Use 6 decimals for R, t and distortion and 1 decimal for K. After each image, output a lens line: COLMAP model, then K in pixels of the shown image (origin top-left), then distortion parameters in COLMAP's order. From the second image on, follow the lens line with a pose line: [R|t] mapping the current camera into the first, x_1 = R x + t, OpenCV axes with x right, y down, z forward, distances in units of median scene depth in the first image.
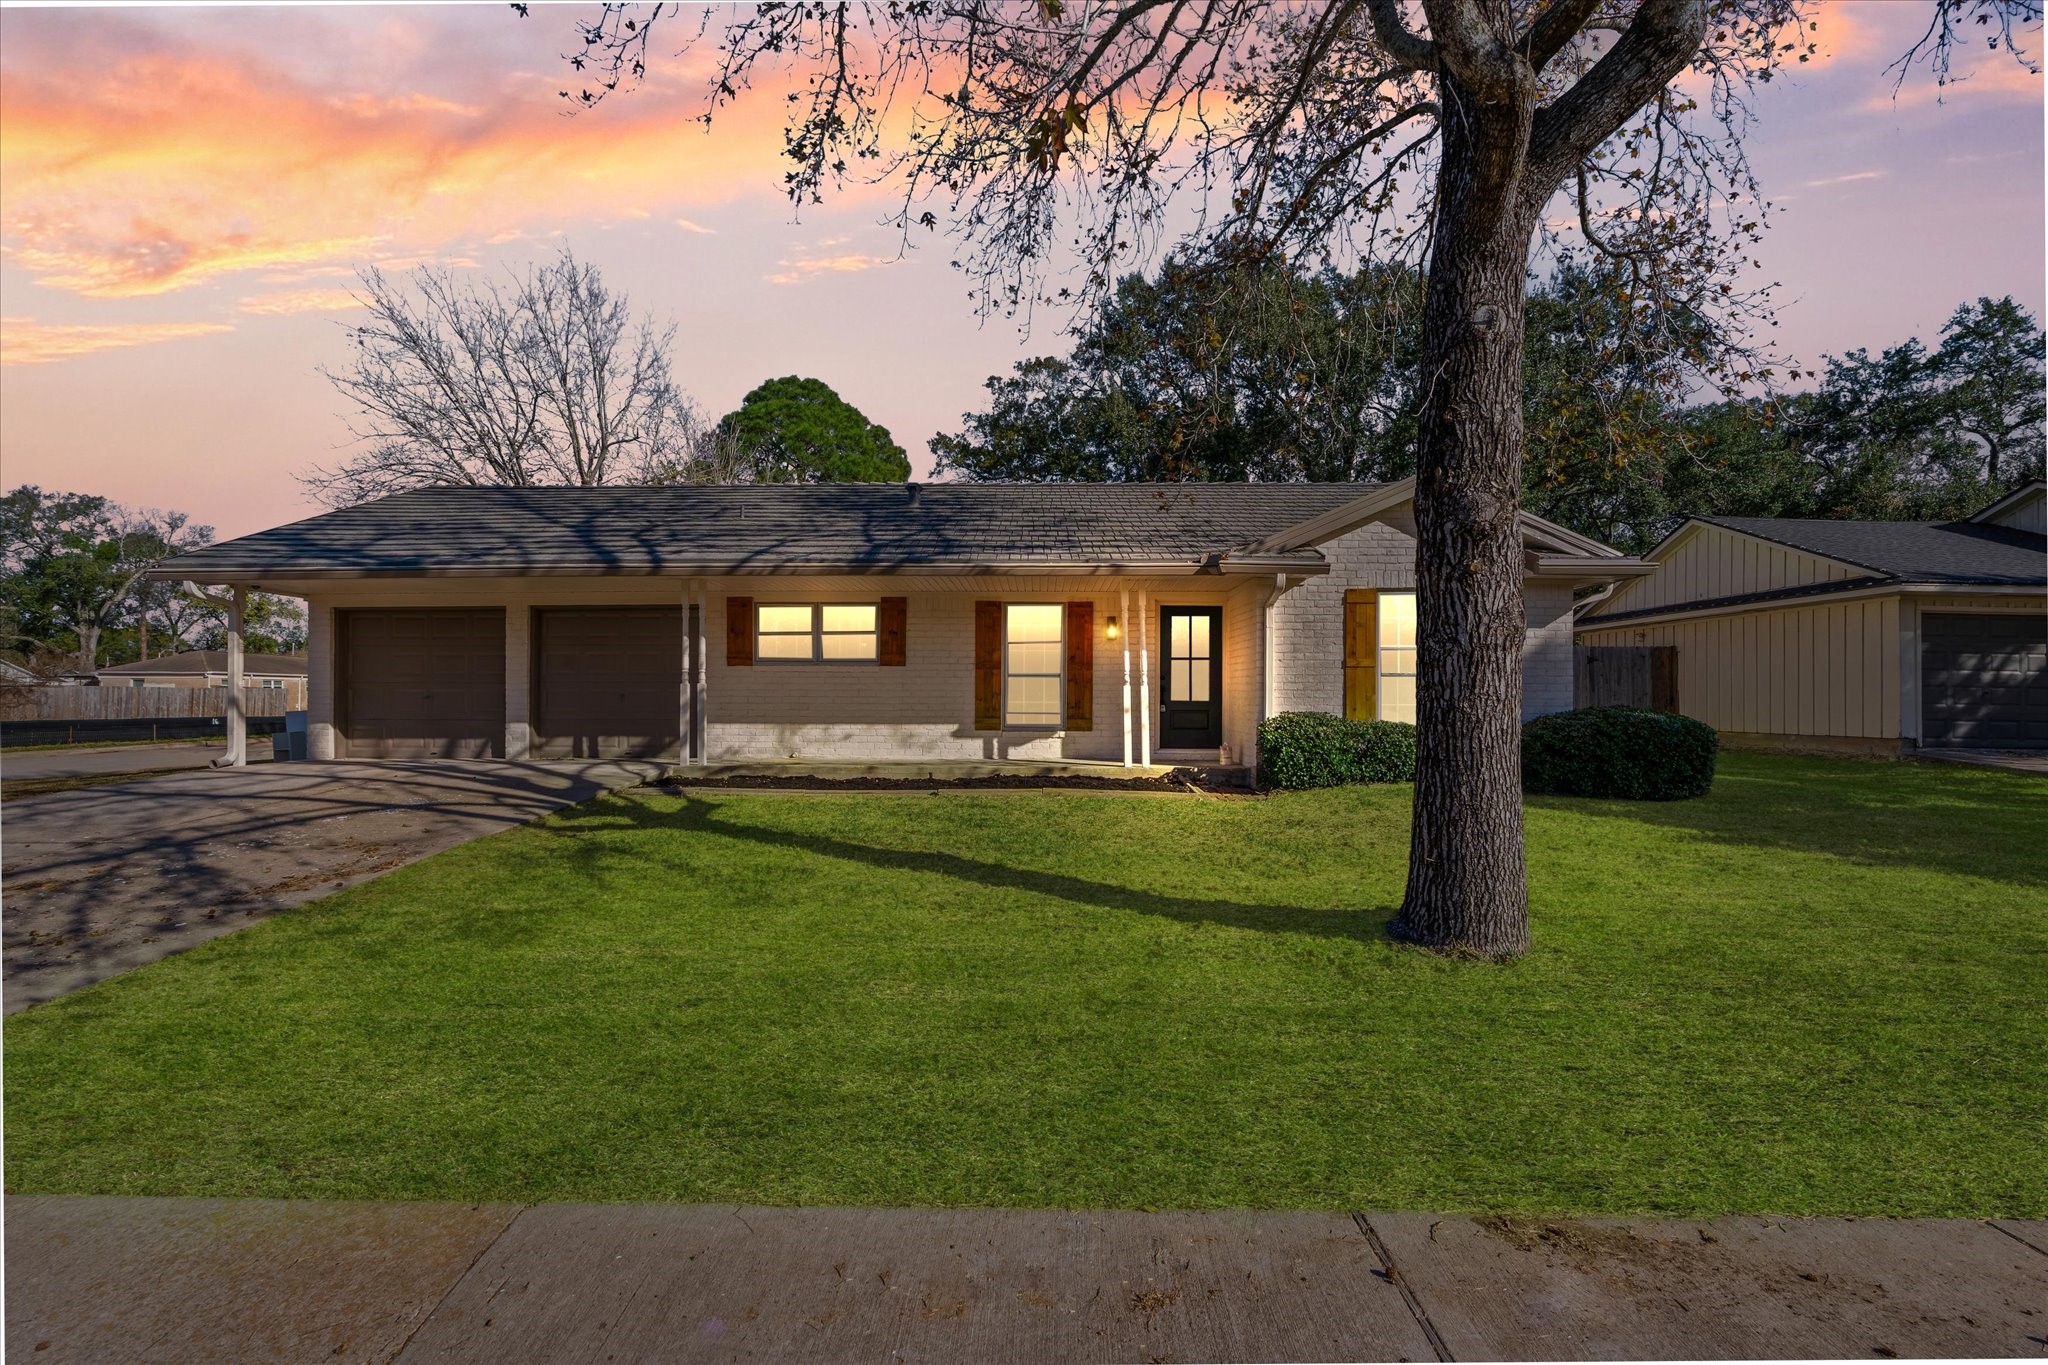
lens RADIAL K [[902.5, 0, 1027.5], [0, 902.5, 690.3], [0, 0, 1]] dist [-0.001994, 0.000019]
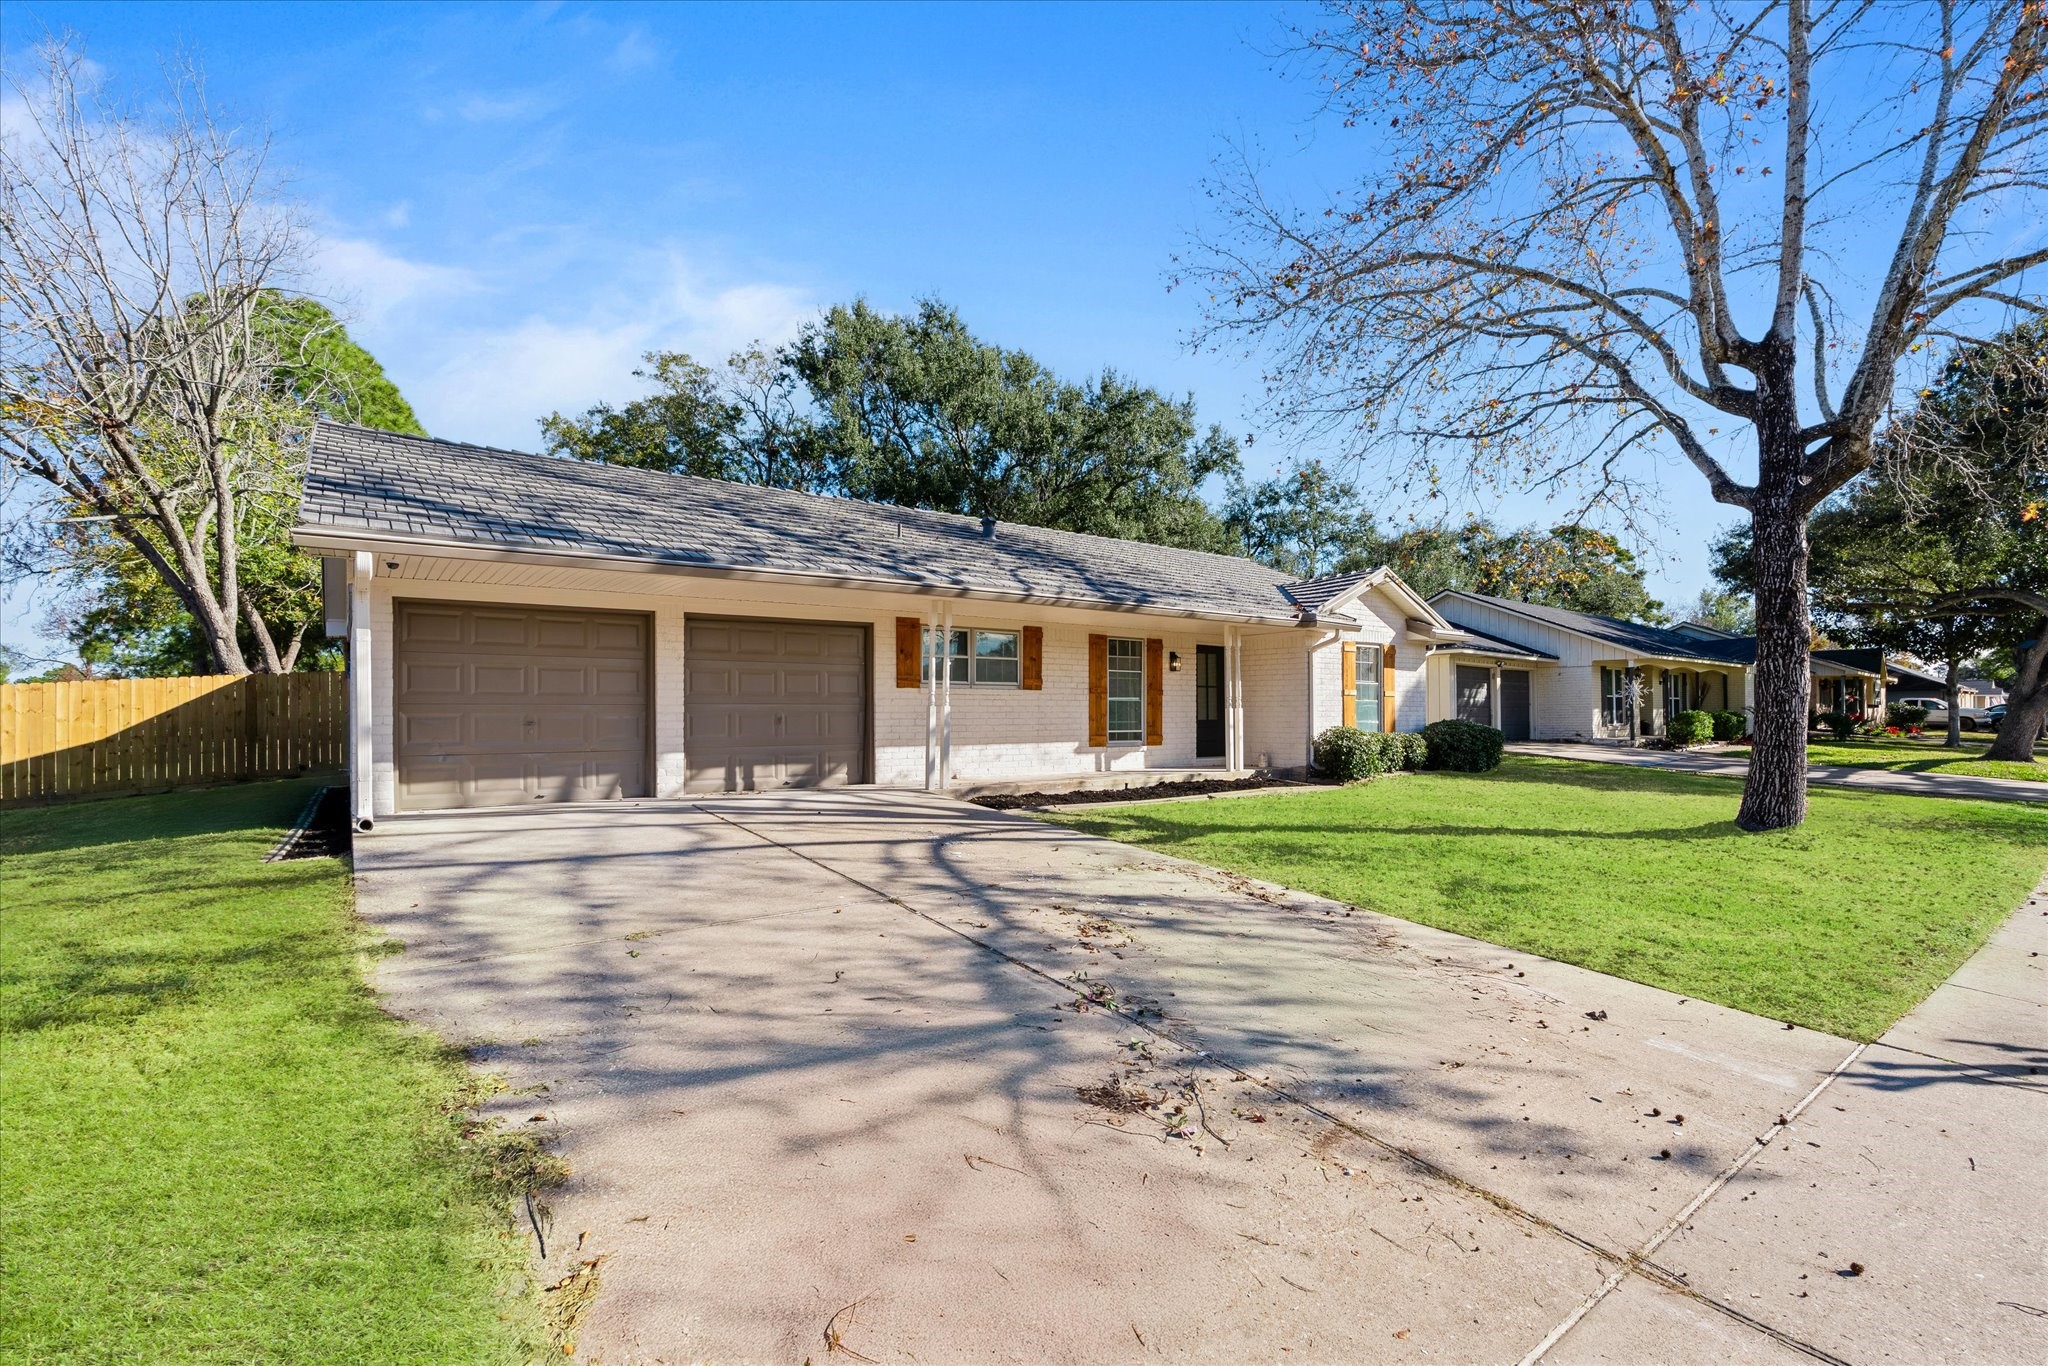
lens RADIAL K [[902.5, 0, 1027.5], [0, 902.5, 690.8], [0, 0, 1]] dist [-0.001994, 0.000019]
pose [[0.790987, 0.010620, 0.611741, -0.817595], [0.000719, 0.999833, -0.018287, -0.005901], [-0.611832, 0.014905, 0.790847, 0.143921]]
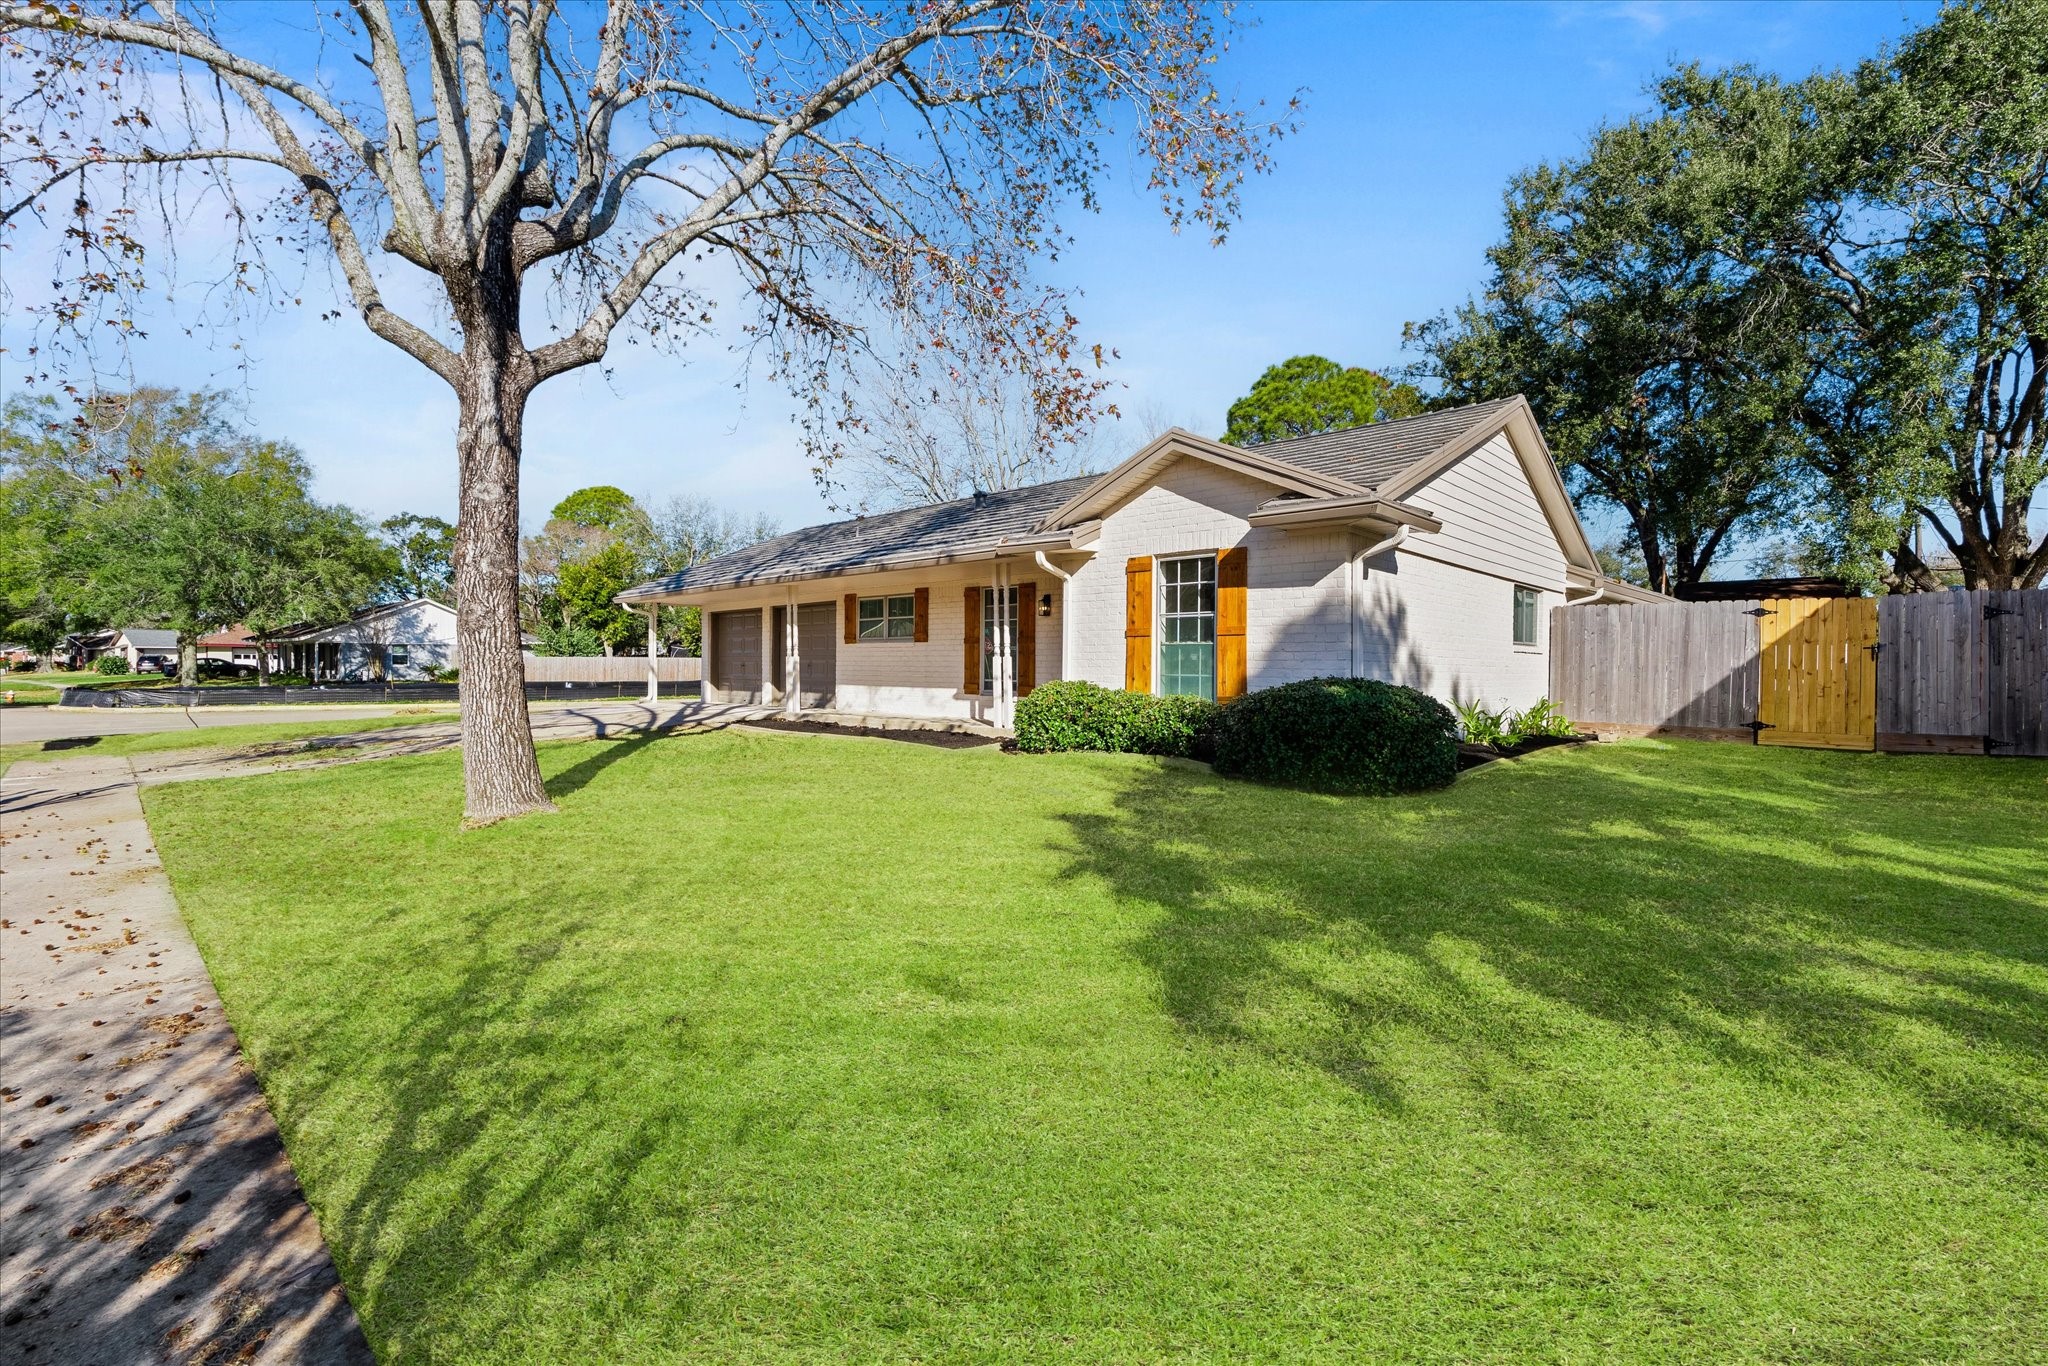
lens RADIAL K [[897.3, 0, 1027.3], [0, 897.3, 663.5], [0, 0, 1]] dist [-0.000695, 0.000013]
pose [[0.779520, -0.009858, -0.626300, 0.761073], [0.009894, 0.999945, -0.003425, 0.008389], [0.626299, -0.003526, 0.779575, 0.110013]]
